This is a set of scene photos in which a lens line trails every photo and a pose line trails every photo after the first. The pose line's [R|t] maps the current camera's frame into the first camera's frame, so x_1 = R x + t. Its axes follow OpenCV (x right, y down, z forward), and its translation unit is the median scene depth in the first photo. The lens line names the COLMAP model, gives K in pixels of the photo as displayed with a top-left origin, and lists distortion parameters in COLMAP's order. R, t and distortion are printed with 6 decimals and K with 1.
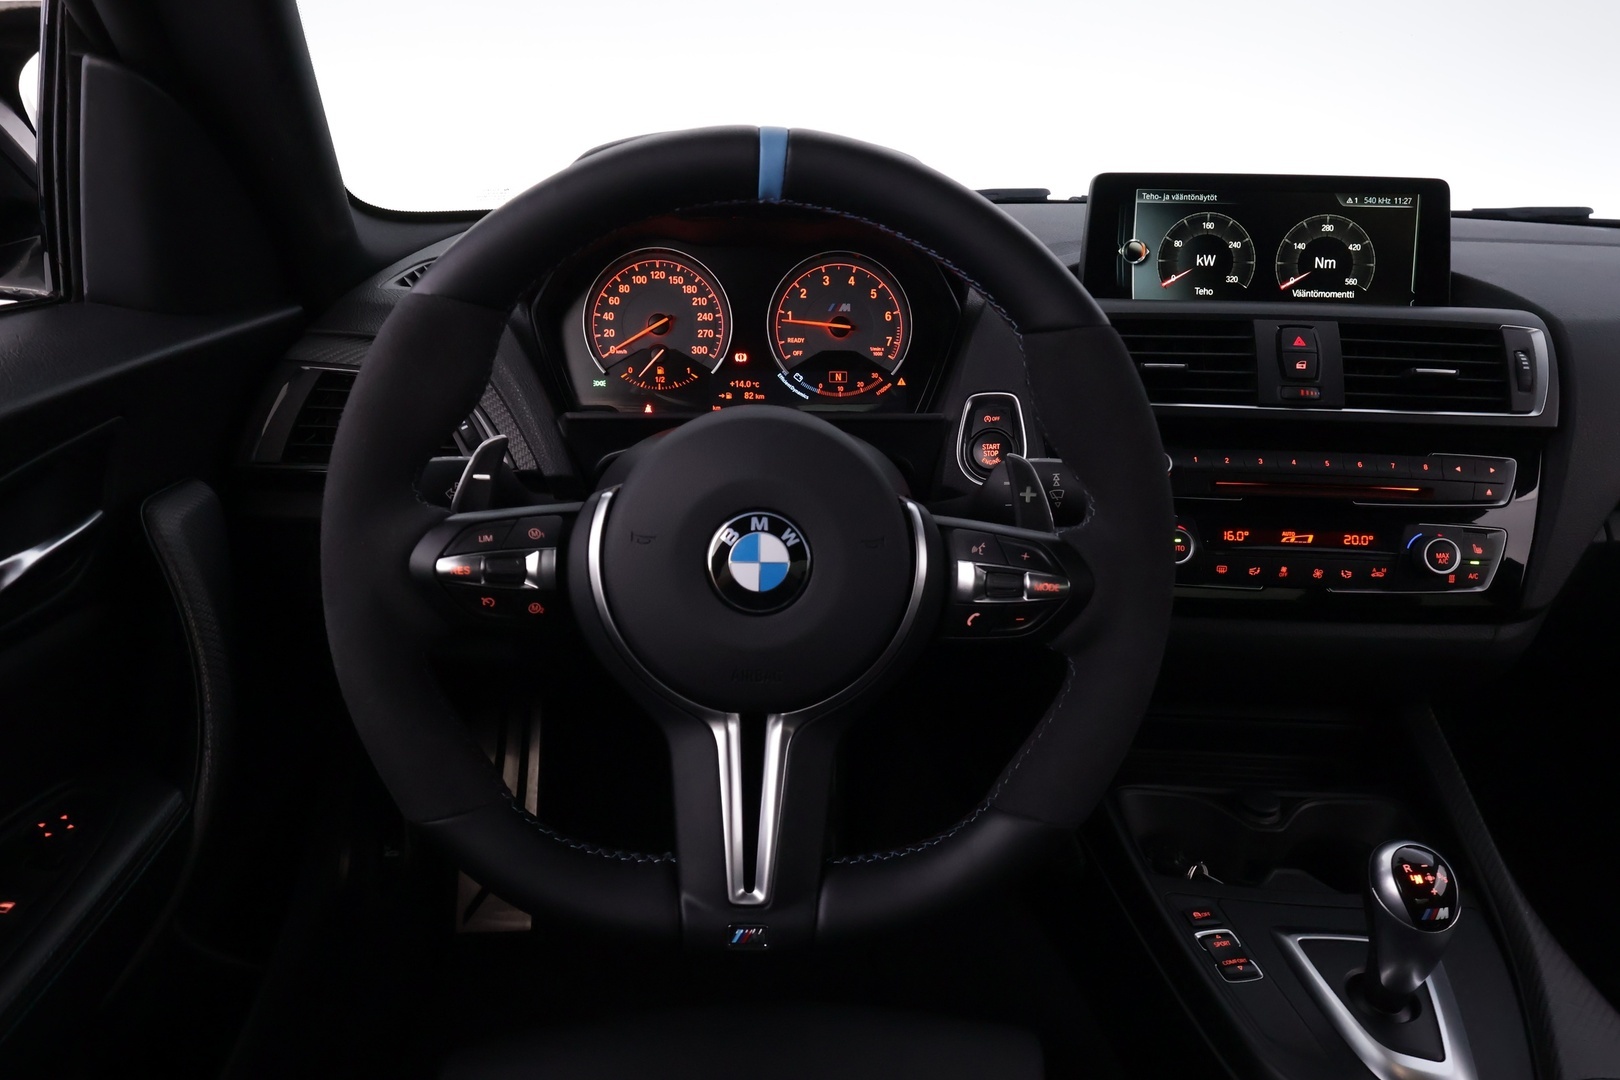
lens RADIAL K [[1089.5, 0, 810.0], [0, 1089.5, 540.0], [0, 0, 1]] dist [0.005027, -0.004122]
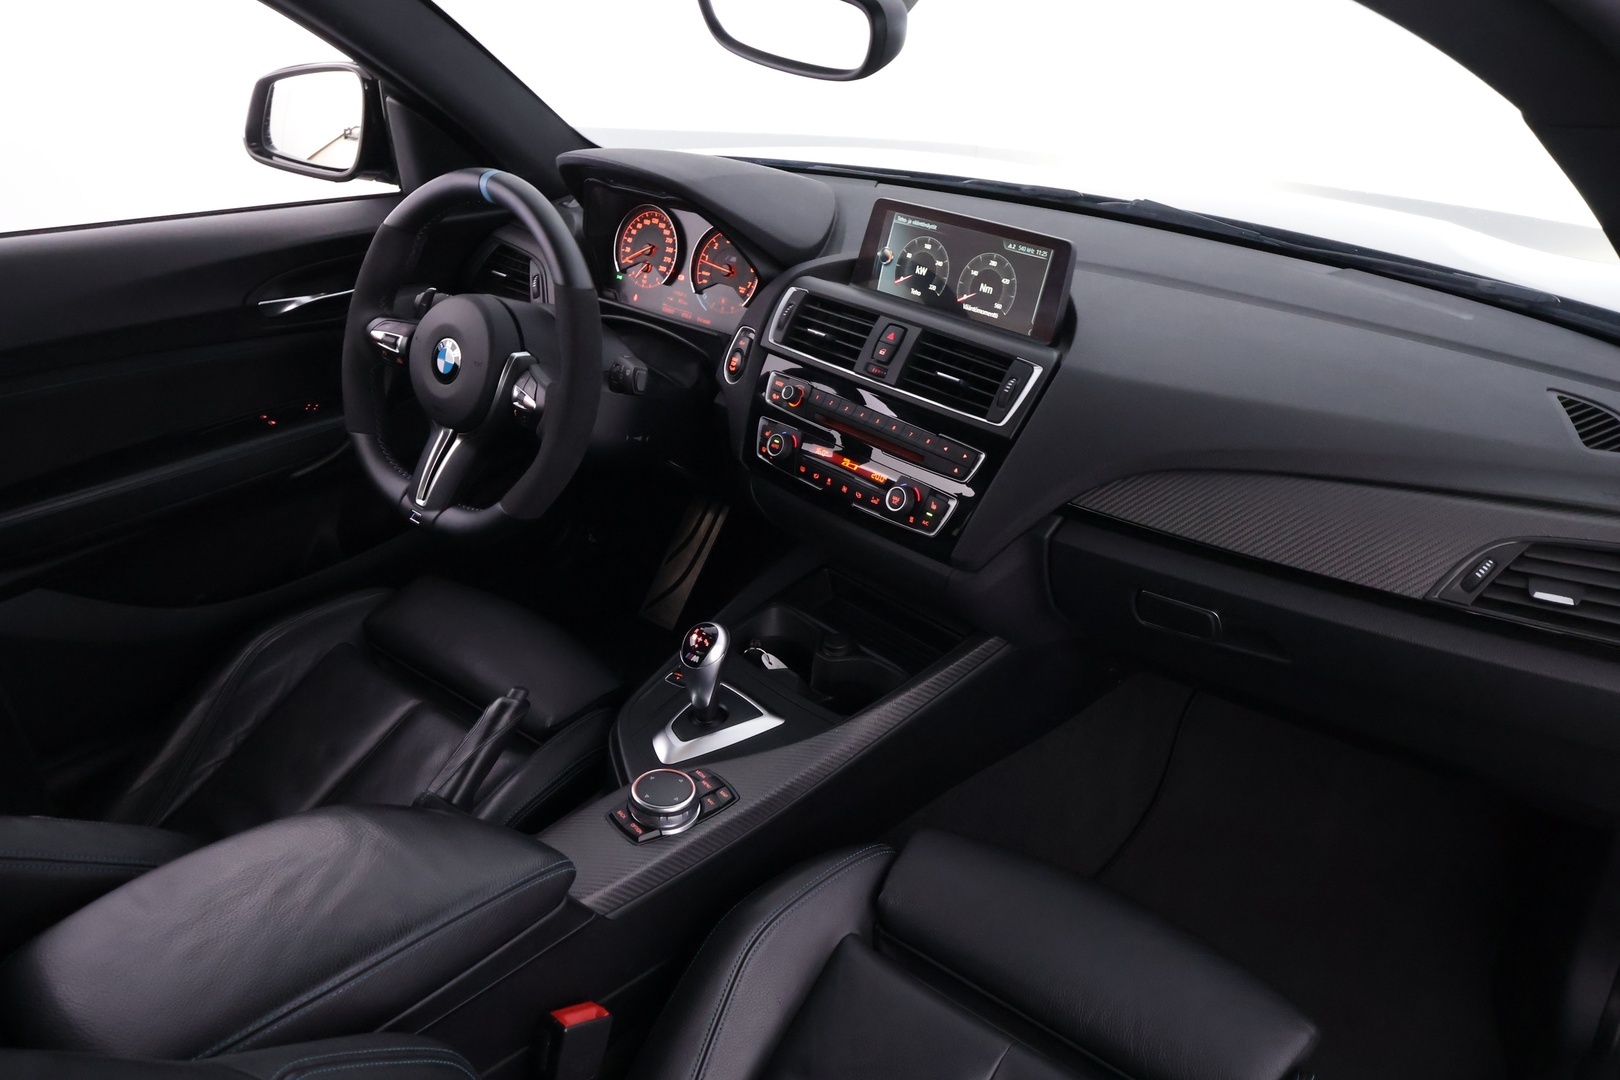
lens RADIAL K [[1264.2, 0, 817.3], [0, 1264.2, 532.6], [0, 0, 1]] dist [-0.009582, -0.000660]
pose [[0.712843, 0.310567, -0.628811, 1.438121], [-0.266322, 0.949316, 0.166950, -0.178502], [0.648790, 0.048457, 0.759423, -0.311015]]
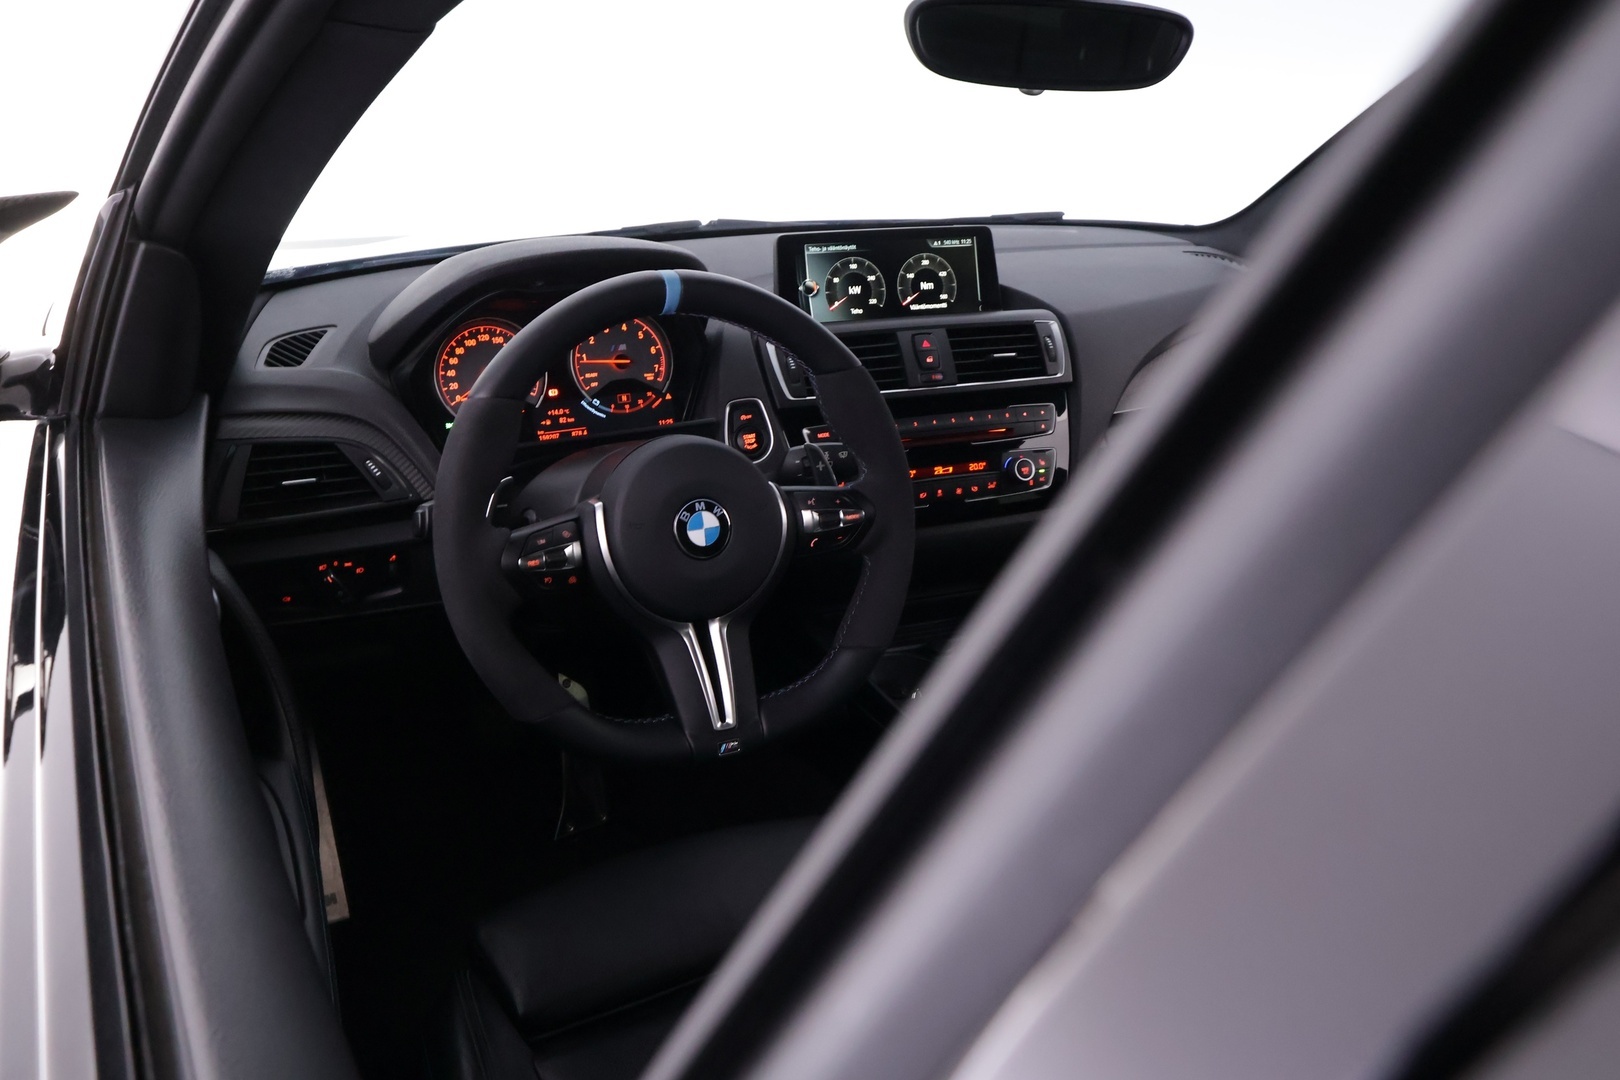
lens RADIAL K [[1264.2, 0, 817.3], [0, 1264.2, 532.6], [0, 0, 1]] dist [-0.009582, -0.000660]
pose [[0.908000, -0.155493, 0.389048, -0.402974], [0.148787, 0.987727, 0.047517, -0.024962], [-0.391662, 0.014740, 0.919991, -0.546619]]
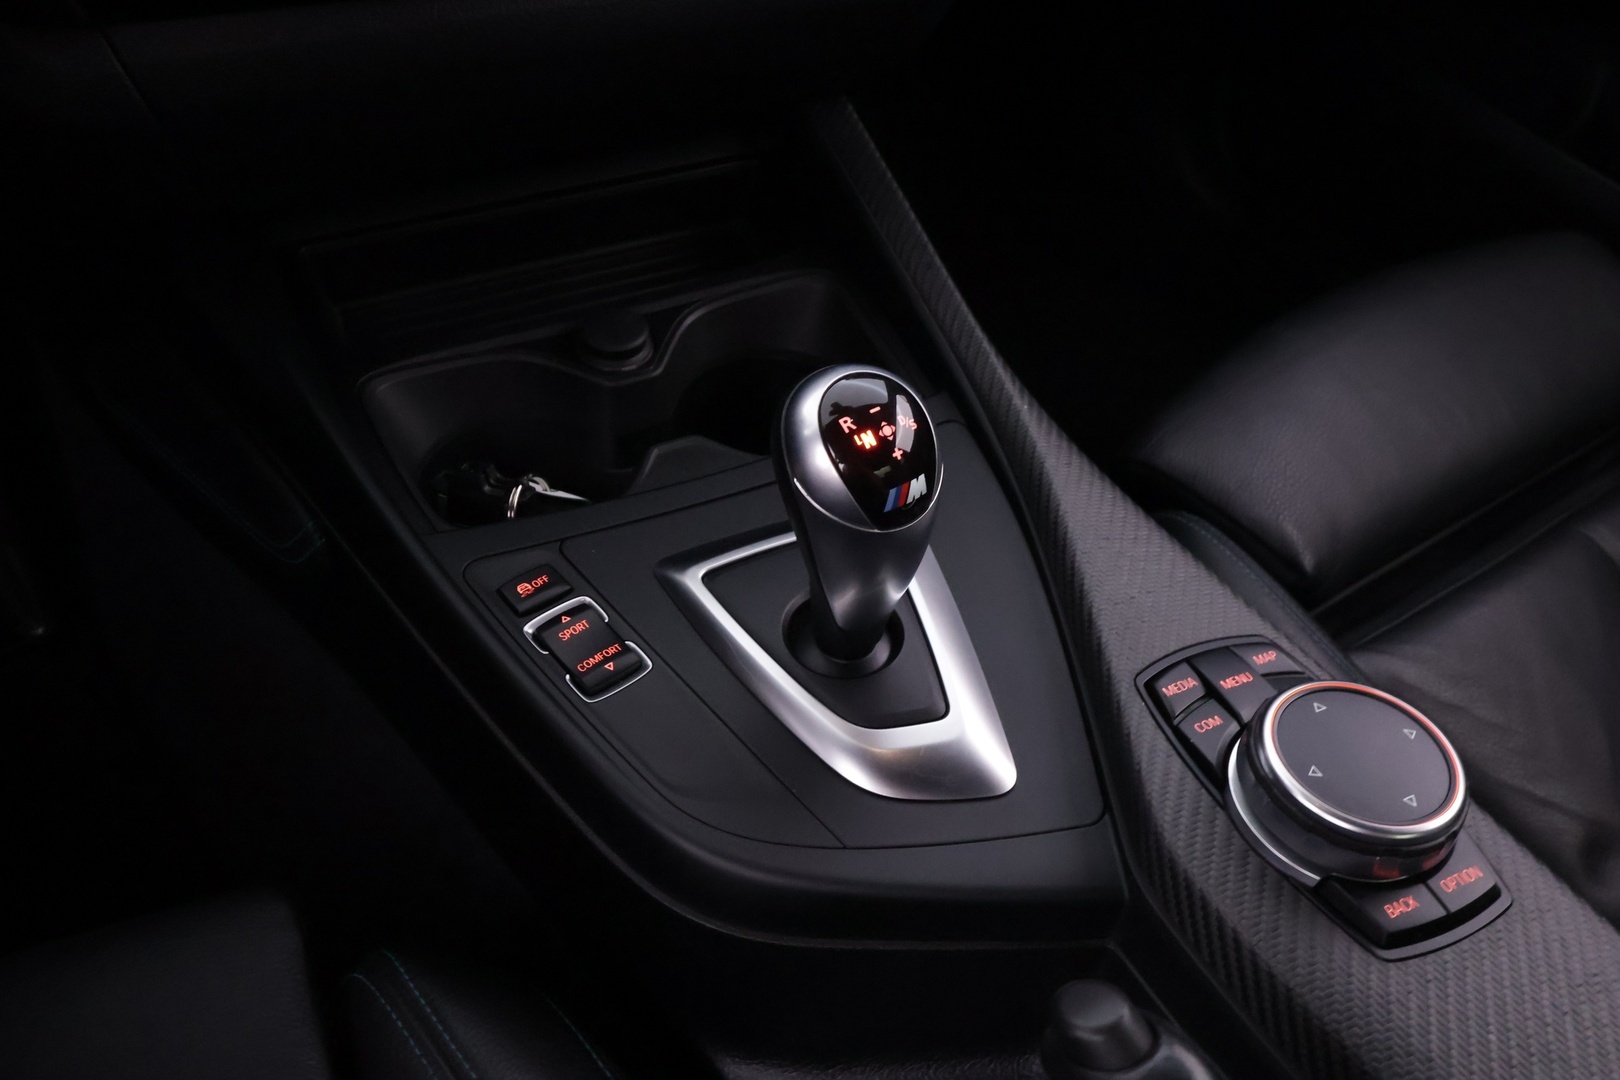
lens RADIAL K [[1264.2, 0, 817.3], [0, 1264.2, 532.6], [0, 0, 1]] dist [-0.009582, -0.000660]
pose [[0.864640, -0.329126, 0.379569, 0.222010], [0.154190, 0.892910, 0.423011, 0.071593], [-0.478145, -0.307226, 0.822794, 0.380783]]
